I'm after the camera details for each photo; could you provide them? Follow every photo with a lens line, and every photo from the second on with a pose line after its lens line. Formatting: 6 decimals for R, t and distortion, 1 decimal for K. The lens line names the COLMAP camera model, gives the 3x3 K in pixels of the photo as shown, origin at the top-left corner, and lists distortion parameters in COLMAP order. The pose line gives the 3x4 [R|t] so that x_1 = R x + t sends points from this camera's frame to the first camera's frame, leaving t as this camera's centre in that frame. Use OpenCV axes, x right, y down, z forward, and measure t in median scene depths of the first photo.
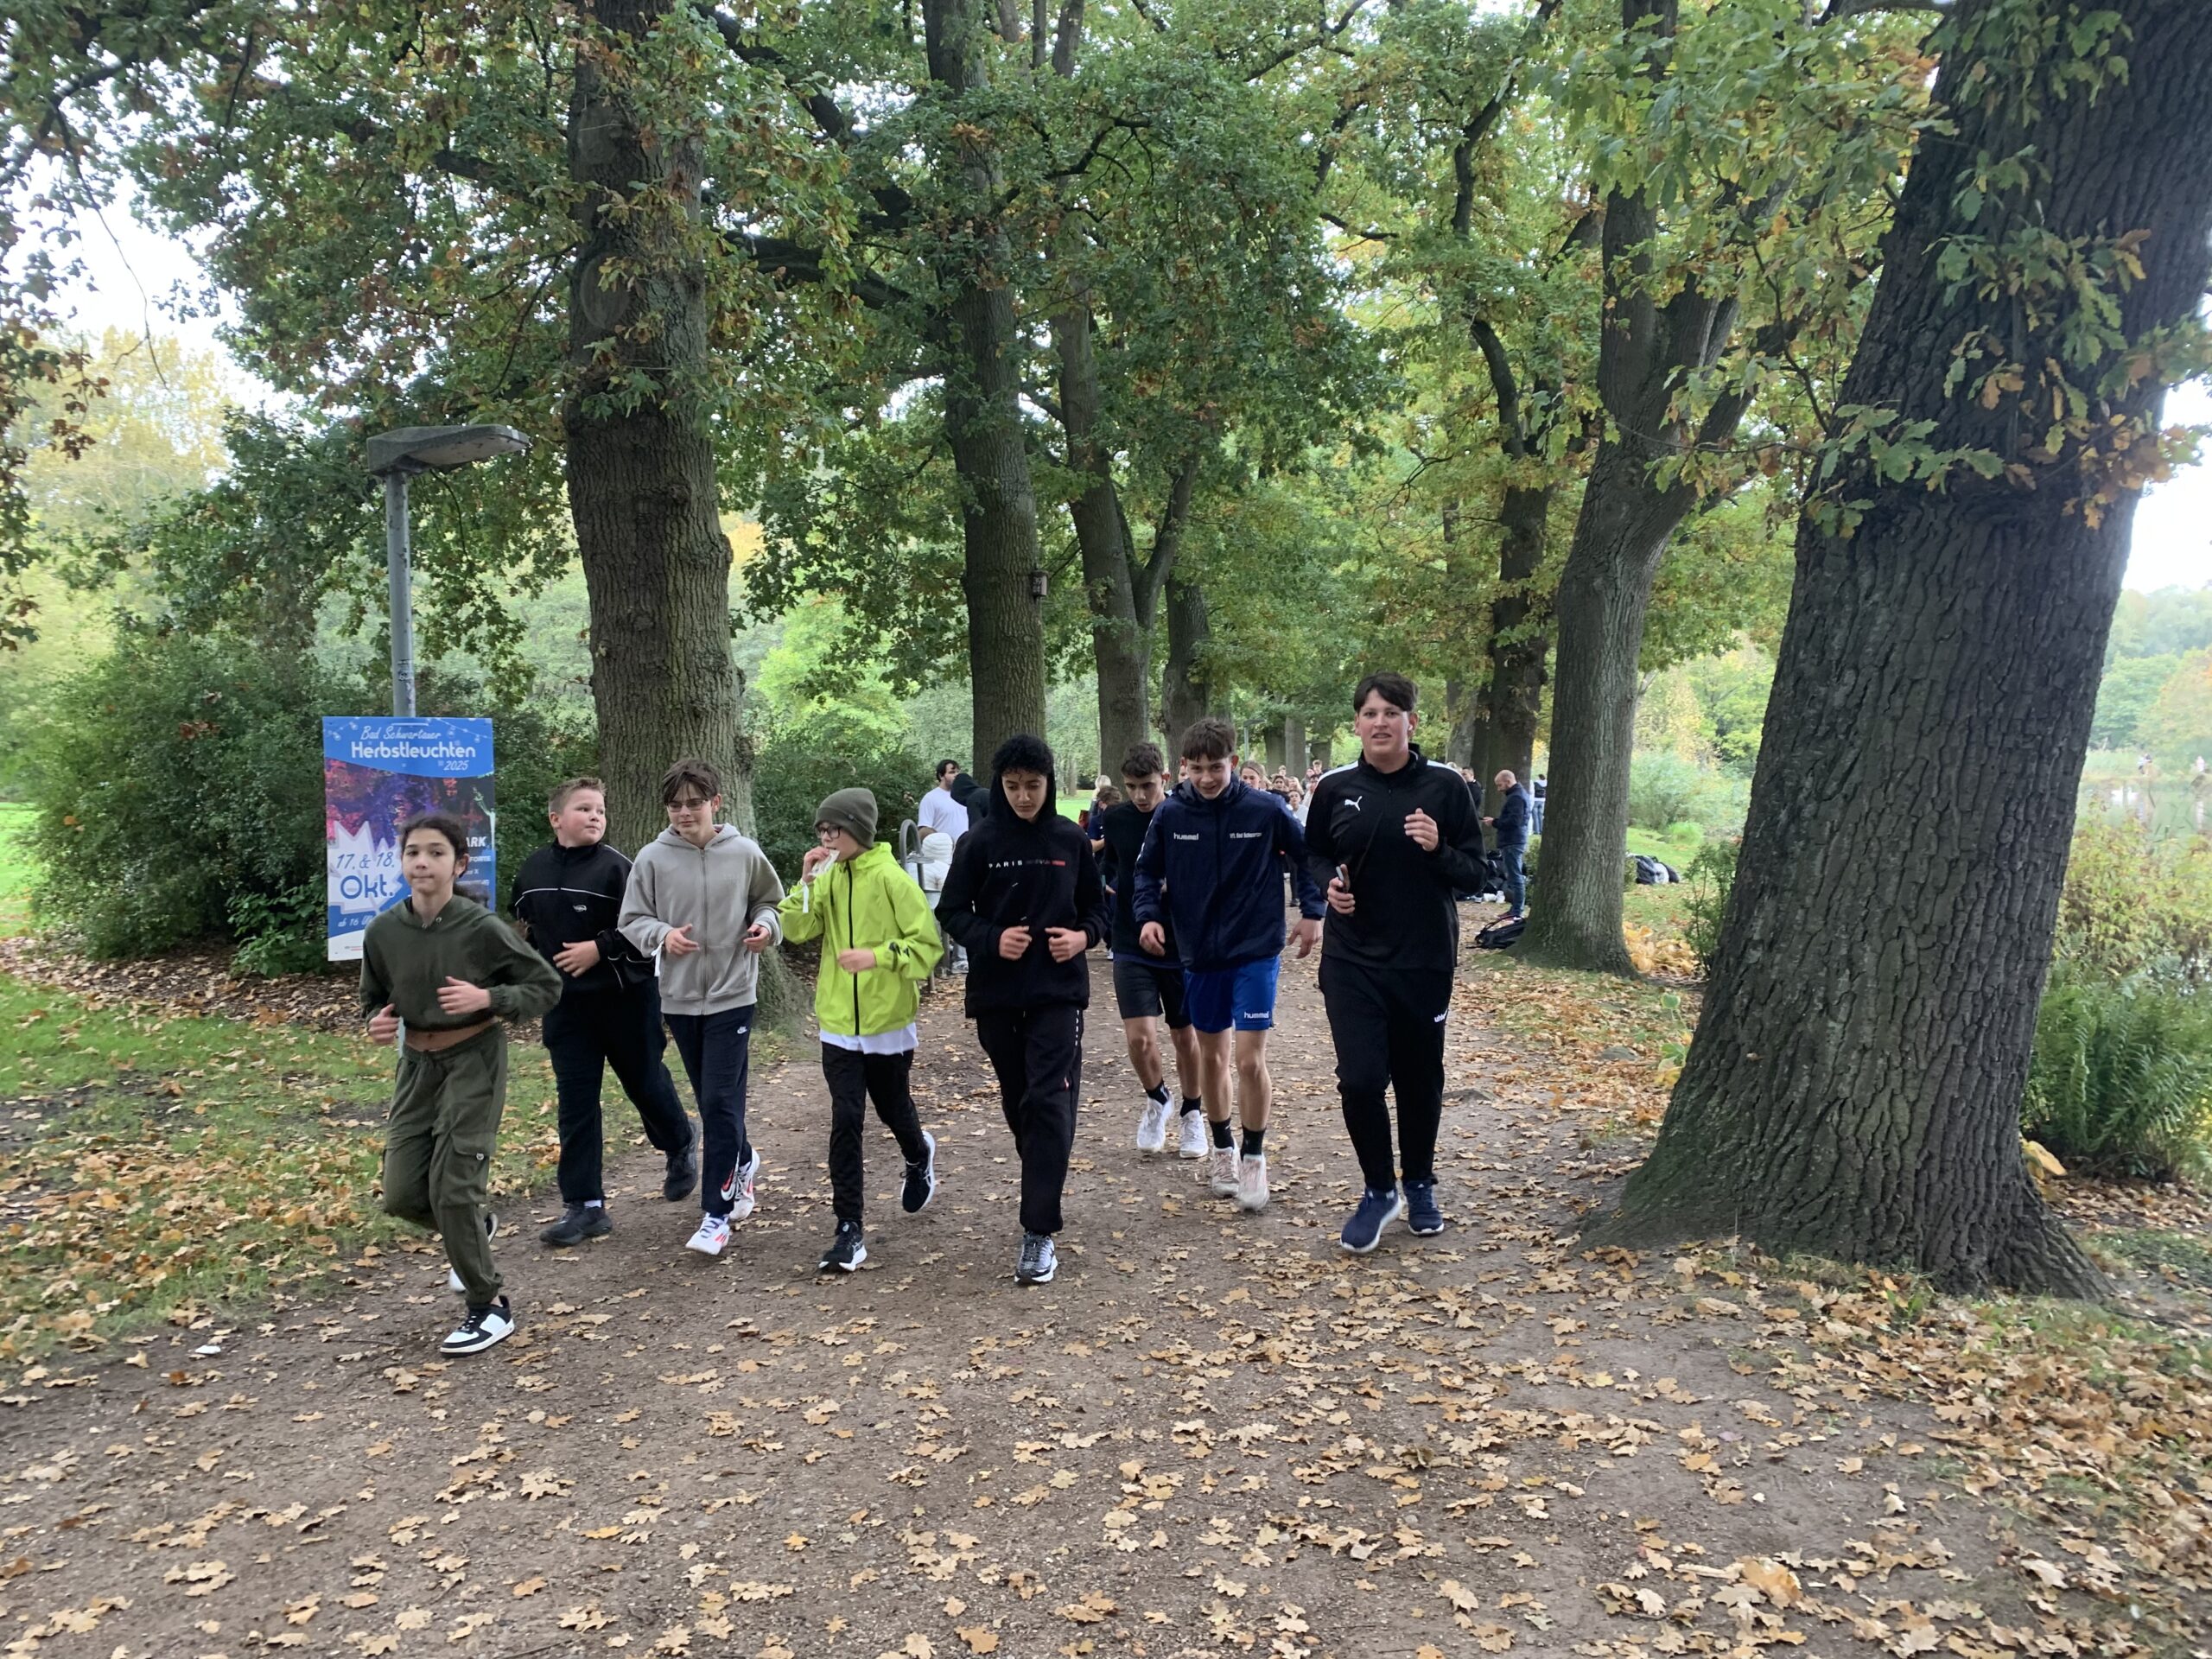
lens RADIAL K [[1657.1, 0, 1055.2], [0, 1657.1, 809.0], [0, 0, 1]] dist [0.007744, 0.004637]
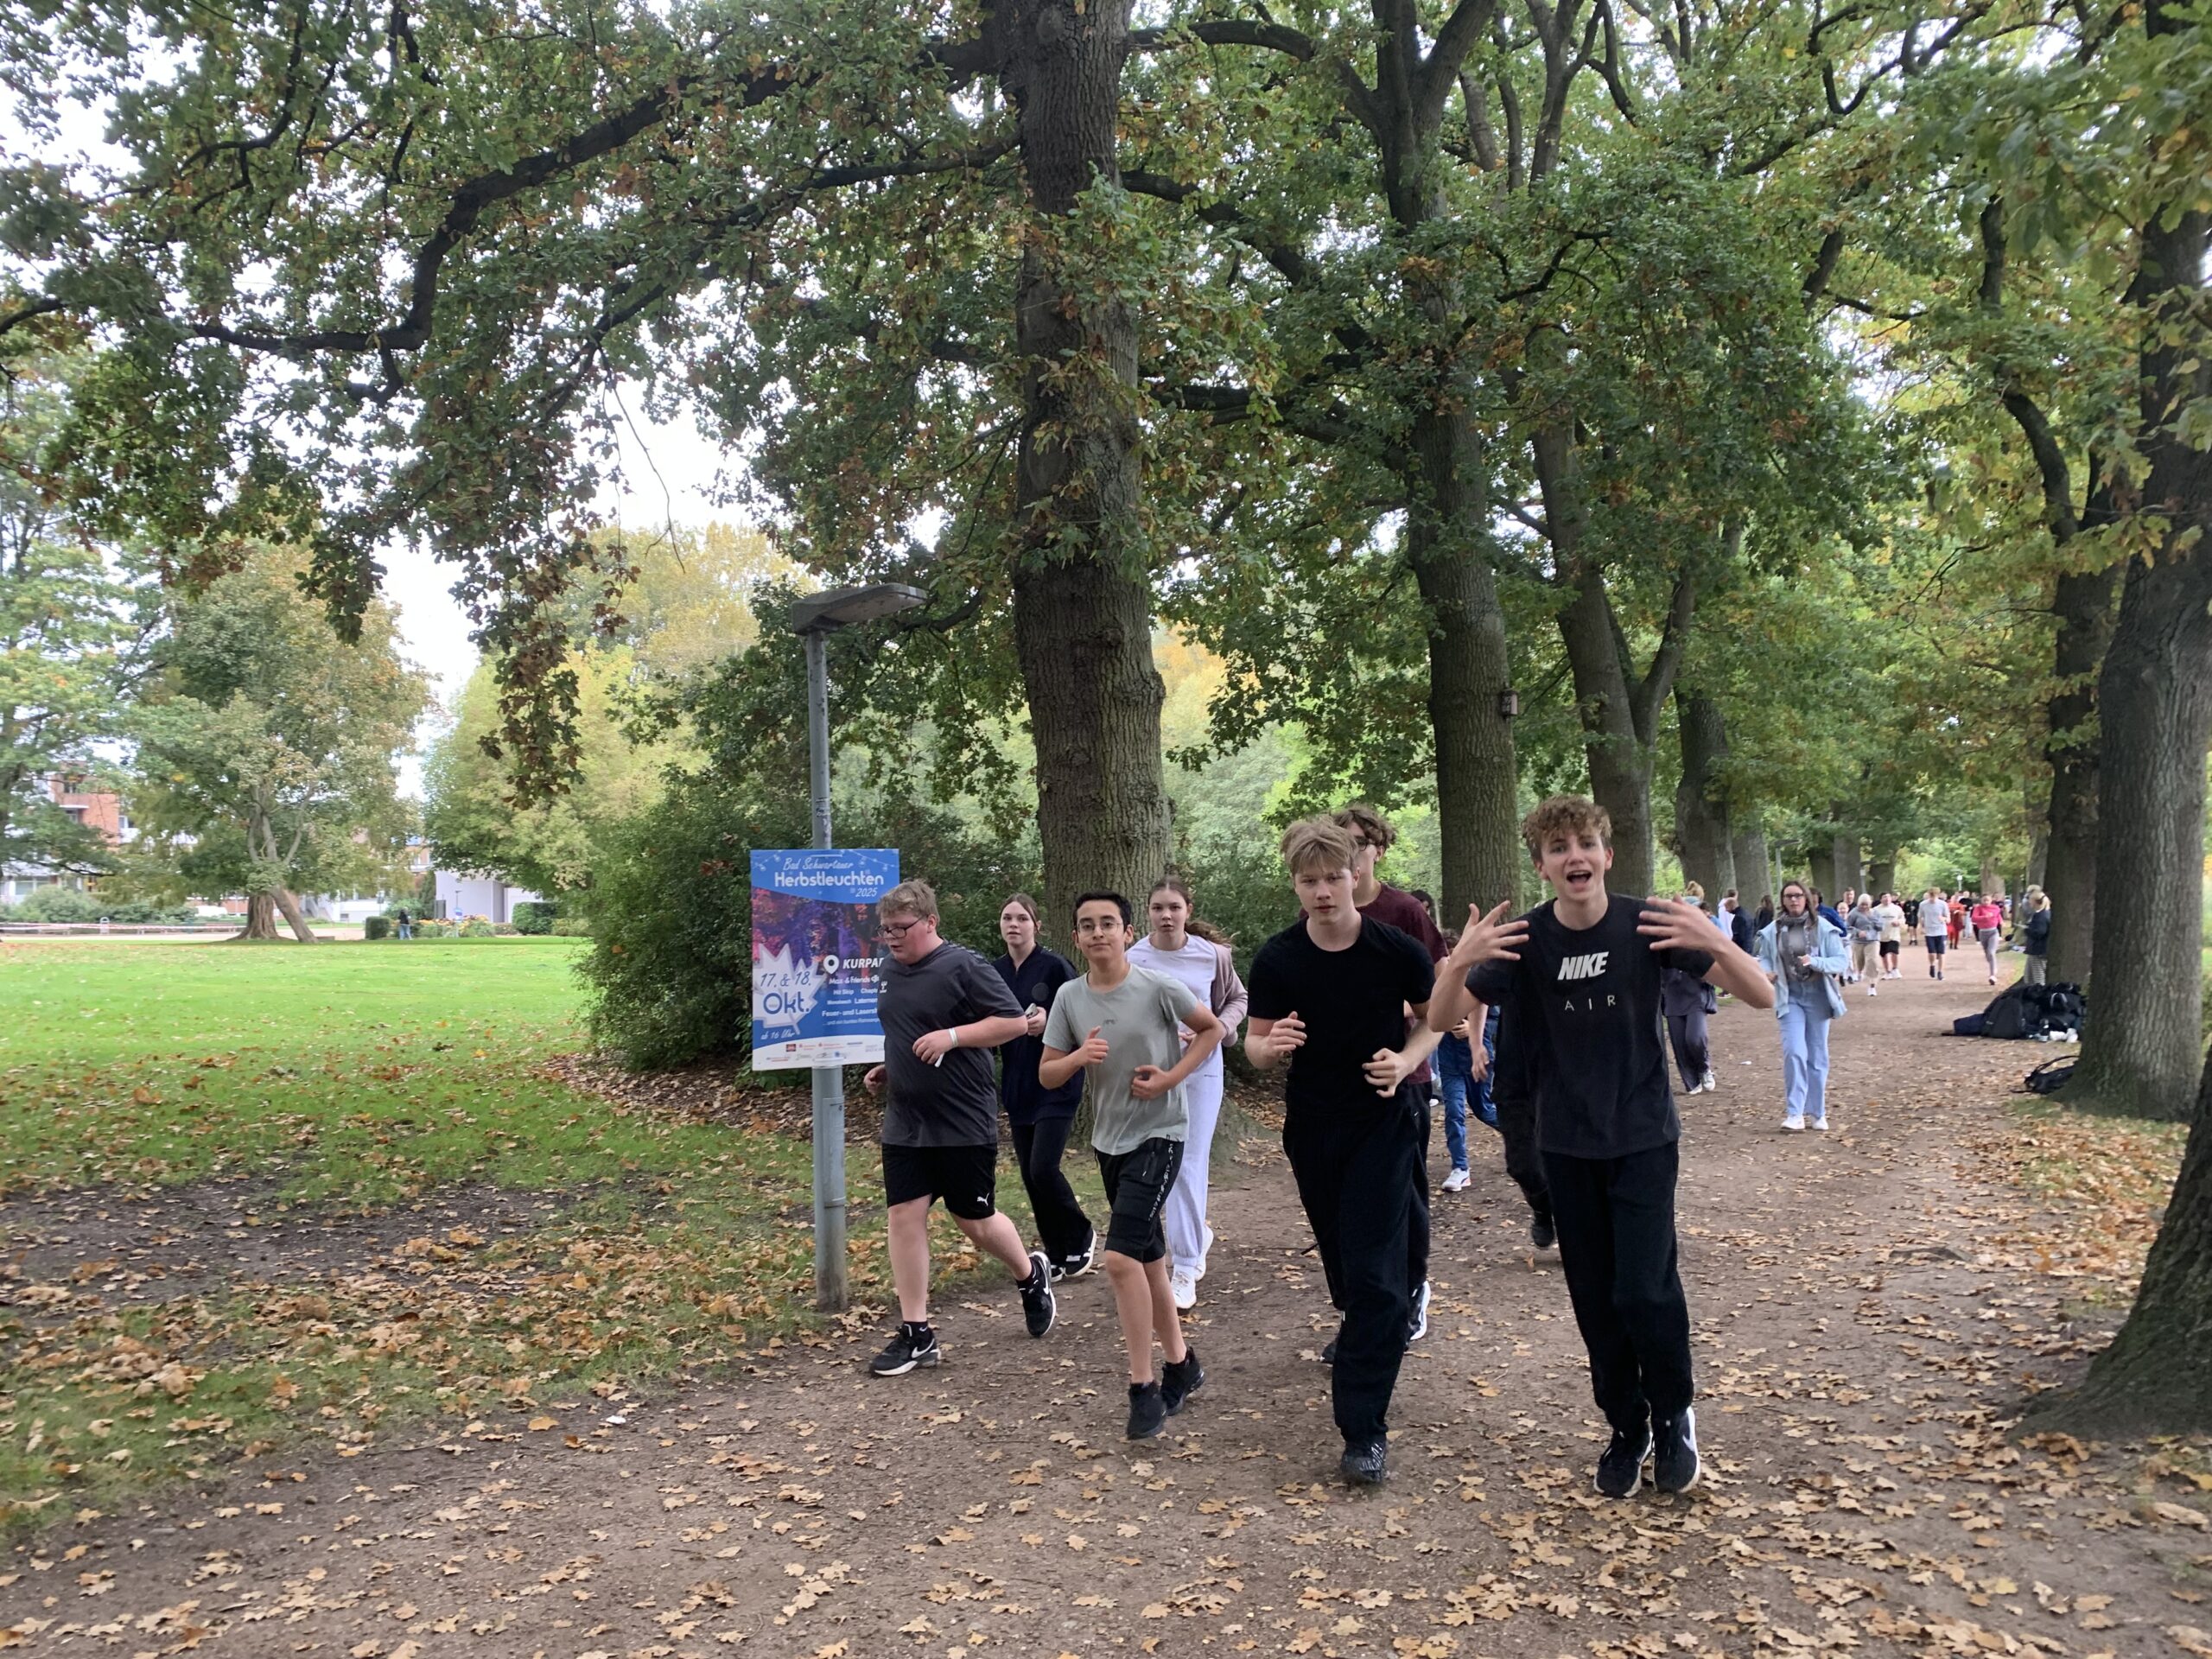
lens RADIAL K [[1646.9, 0, 1079.9], [0, 1646.9, 832.2], [0, 0, 1]] dist [0.017194, -0.007865]
pose [[0.955876, -0.023632, -0.292817, 0.095667], [0.004291, 0.997776, -0.066518, 0.006260], [0.293738, 0.062327, 0.953852, 0.010061]]
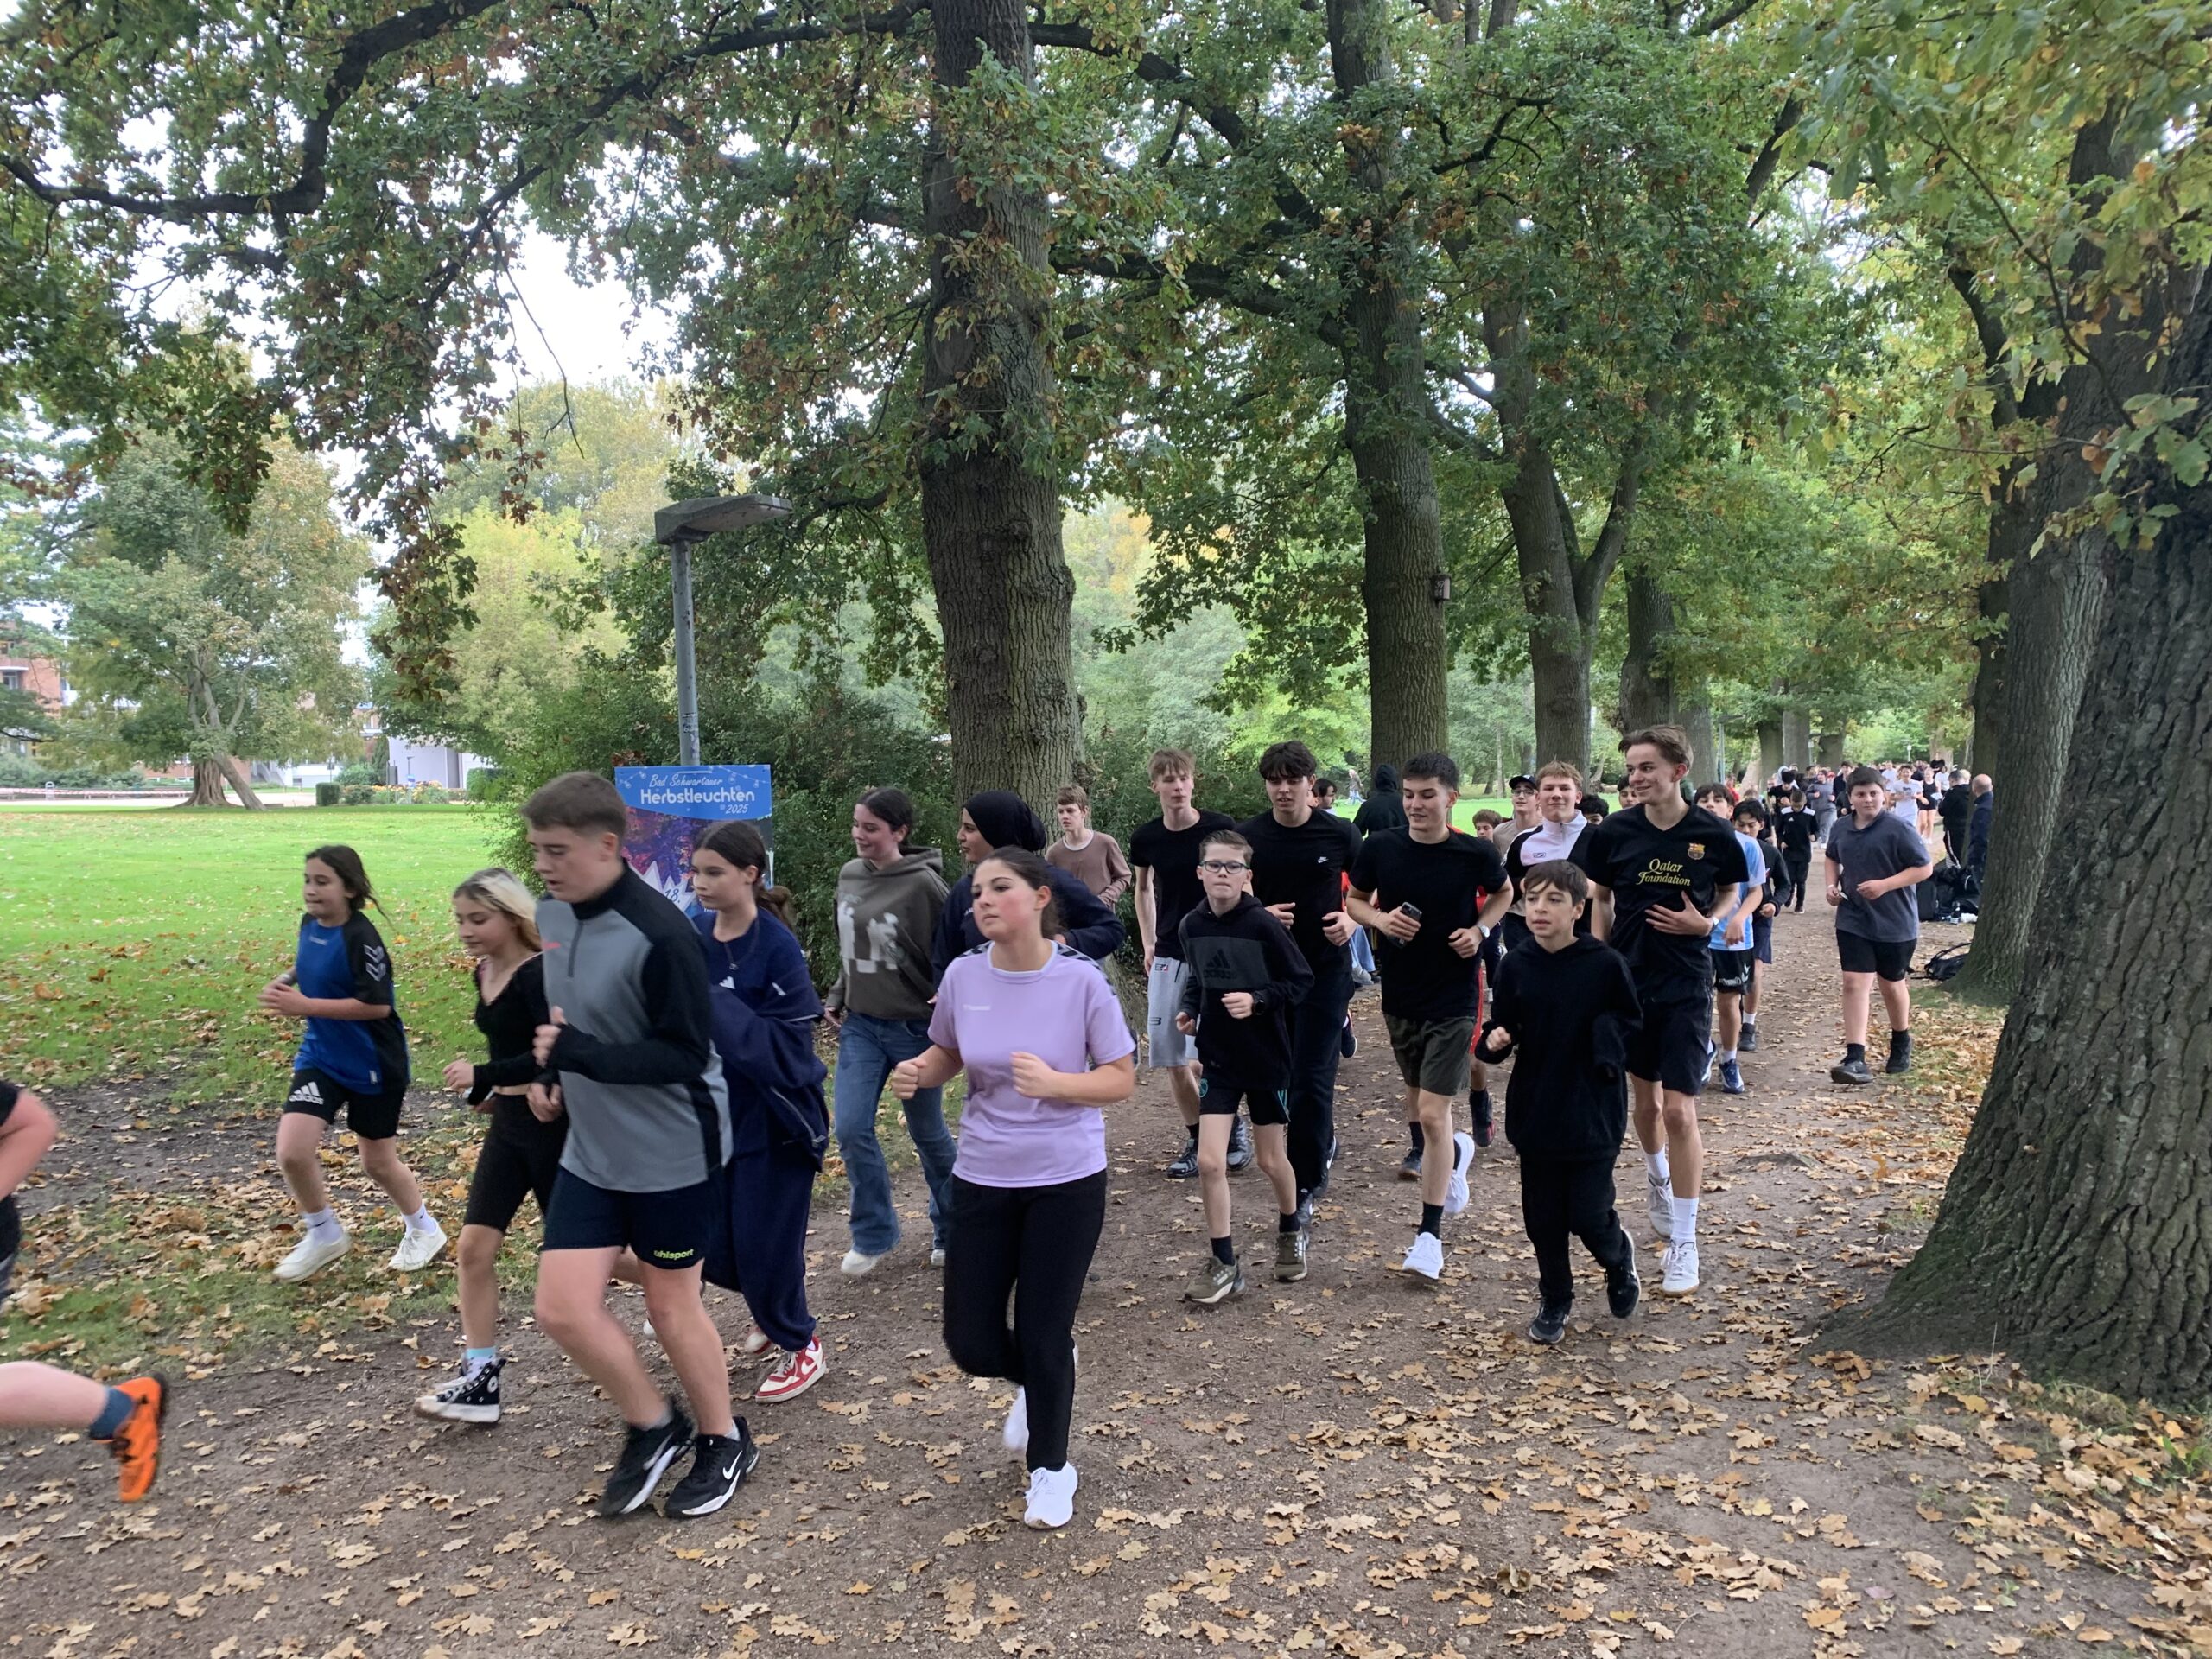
lens RADIAL K [[1650.7, 0, 1083.7], [0, 1650.7, 834.8], [0, 0, 1]] dist [0.011896, -0.001004]
pose [[0.962310, 0.002422, -0.271943, 0.158745], [0.002465, 0.999842, 0.017627, -0.029089], [0.271942, -0.017633, 0.962152, 0.026336]]
